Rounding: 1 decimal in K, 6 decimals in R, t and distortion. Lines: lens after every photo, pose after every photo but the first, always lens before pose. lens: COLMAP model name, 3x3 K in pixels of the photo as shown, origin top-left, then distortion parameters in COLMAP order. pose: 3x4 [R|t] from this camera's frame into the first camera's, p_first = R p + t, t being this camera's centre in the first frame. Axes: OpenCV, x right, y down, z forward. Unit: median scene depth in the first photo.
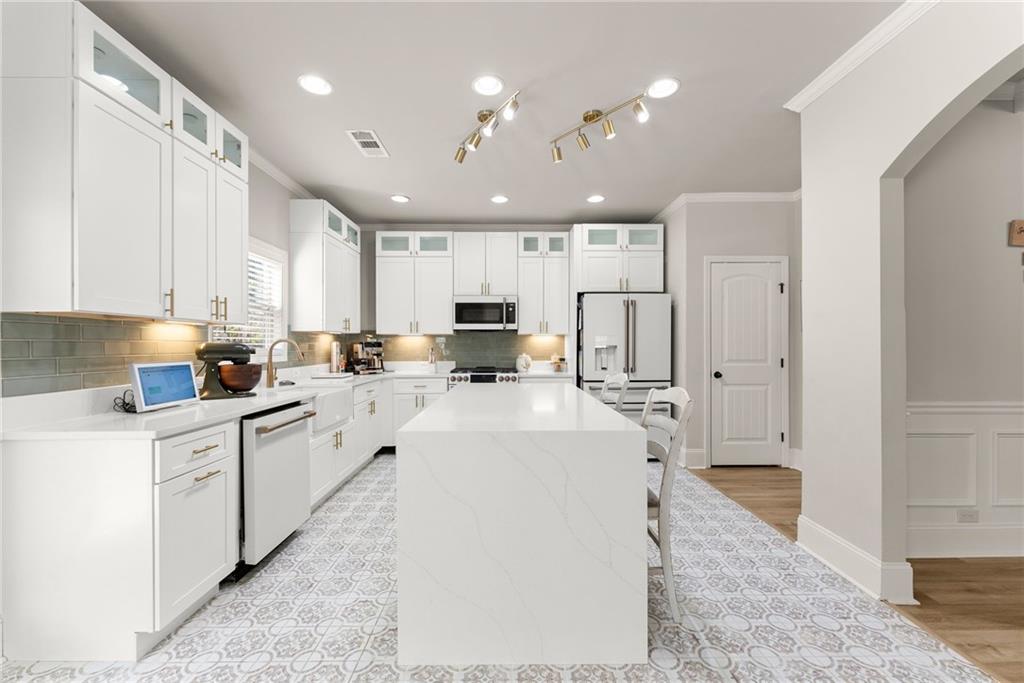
lens RADIAL K [[408.2, 0, 512.0], [0, 408.2, 341.5], [0, 0, 1]] dist [0.001344, 0.000004]
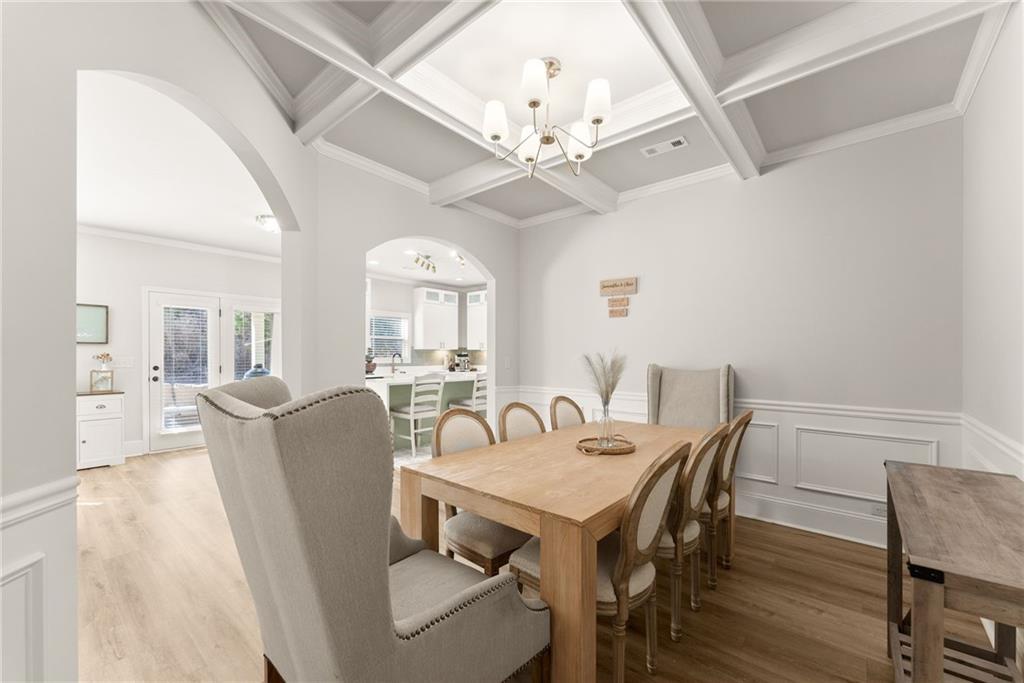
lens RADIAL K [[408.3, 0, 514.9], [0, 408.3, 357.4], [0, 0, 1]] dist [0.000353, -0.000008]
pose [[0.750666, 0.003033, -0.660675, 1.063587], [0.004696, 0.999940, 0.009927, -0.001488], [0.660665, -0.010555, 0.750607, -0.228105]]
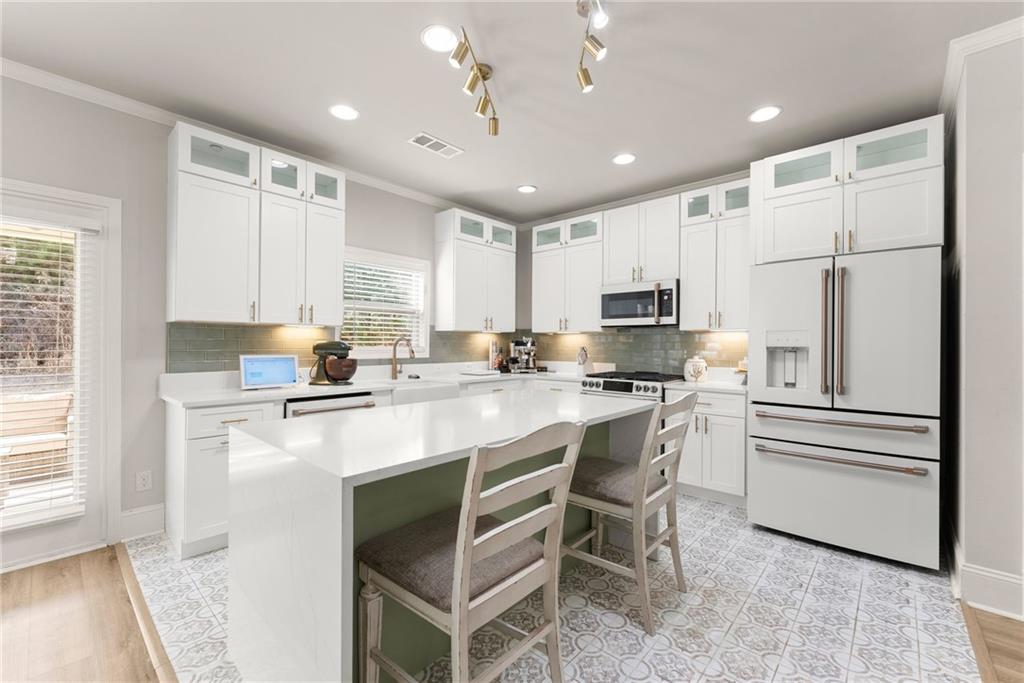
lens RADIAL K [[424.7, 0, 516.9], [0, 424.7, 342.8], [0, 0, 1]] dist [-0.000635, -0.000177]
pose [[0.734880, 0.003970, -0.678185, 0.343051], [0.000067, 0.999982, 0.005927, 0.000195], [0.678197, -0.004401, 0.734867, 0.237823]]
